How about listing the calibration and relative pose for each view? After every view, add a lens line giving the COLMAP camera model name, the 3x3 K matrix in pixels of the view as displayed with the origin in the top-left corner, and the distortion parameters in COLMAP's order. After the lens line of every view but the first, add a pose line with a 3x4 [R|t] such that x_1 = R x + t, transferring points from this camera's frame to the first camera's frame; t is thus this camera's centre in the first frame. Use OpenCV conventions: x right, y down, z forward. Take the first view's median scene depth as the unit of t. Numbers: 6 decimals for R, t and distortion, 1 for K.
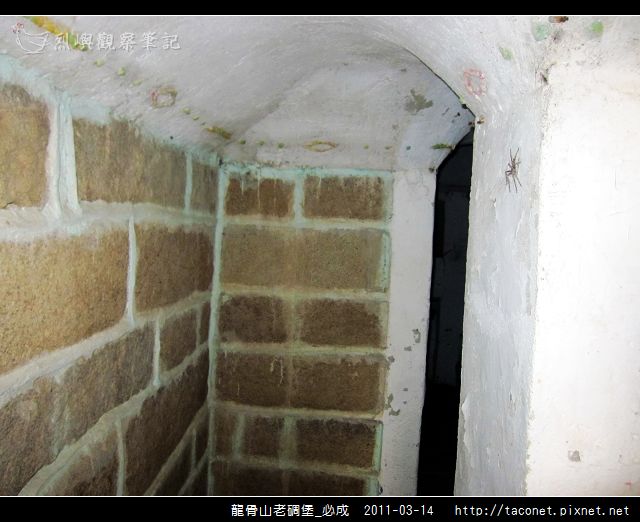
lens RADIAL K [[538.7, 0, 325.5], [0, 538.7, 262.6], [0, 0, 1]] dist [-0.050770, 0.011167]
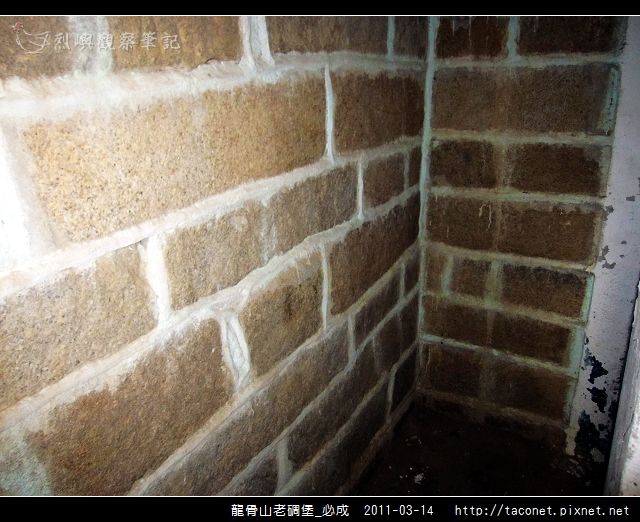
lens RADIAL K [[538.7, 0, 319.6], [0, 538.7, 257.2], [0, 0, 1]] dist [-0.050770, 0.011167]
pose [[0.889044, 0.081994, -0.450420, 0.097647], [0.035924, 0.968304, 0.247177, 0.015794], [0.456411, -0.235932, 0.857919, -0.034348]]
